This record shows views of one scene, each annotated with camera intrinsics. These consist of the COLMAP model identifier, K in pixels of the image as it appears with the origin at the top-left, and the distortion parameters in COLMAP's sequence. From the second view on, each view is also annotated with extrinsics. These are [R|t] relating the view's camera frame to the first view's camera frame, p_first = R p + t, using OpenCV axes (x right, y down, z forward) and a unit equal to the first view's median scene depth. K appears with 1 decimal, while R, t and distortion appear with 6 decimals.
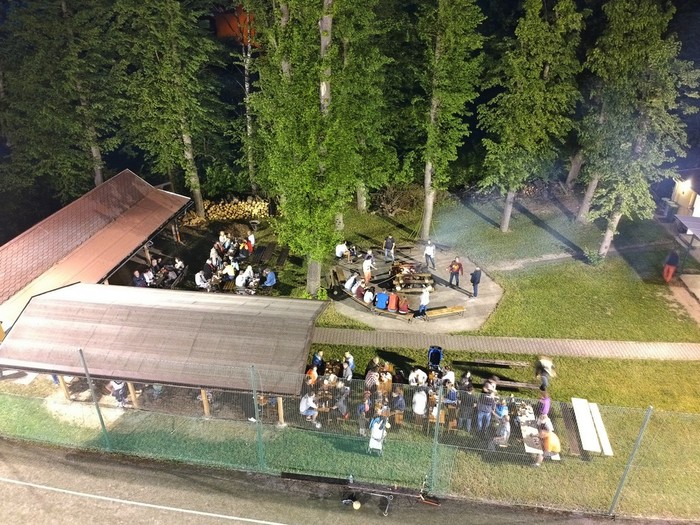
lens RADIAL K [[505.9, 0, 350.0], [0, 505.9, 262.5], [0, 0, 1]] dist [0.053873, -0.114492]
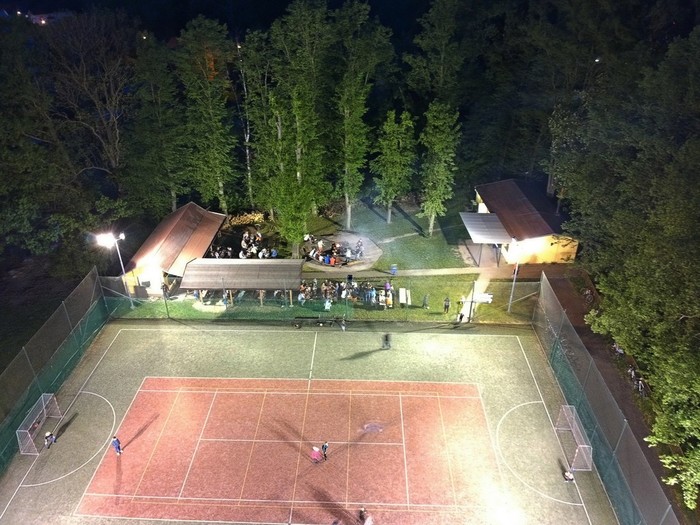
lens RADIAL K [[505.9, 0, 350.0], [0, 505.9, 262.5], [0, 0, 1]] dist [0.053873, -0.114492]
pose [[0.993043, -0.063658, 0.099066, -0.053837], [0.060552, 0.997584, 0.034052, 0.018010], [-0.100994, -0.027817, 0.994498, -1.107008]]
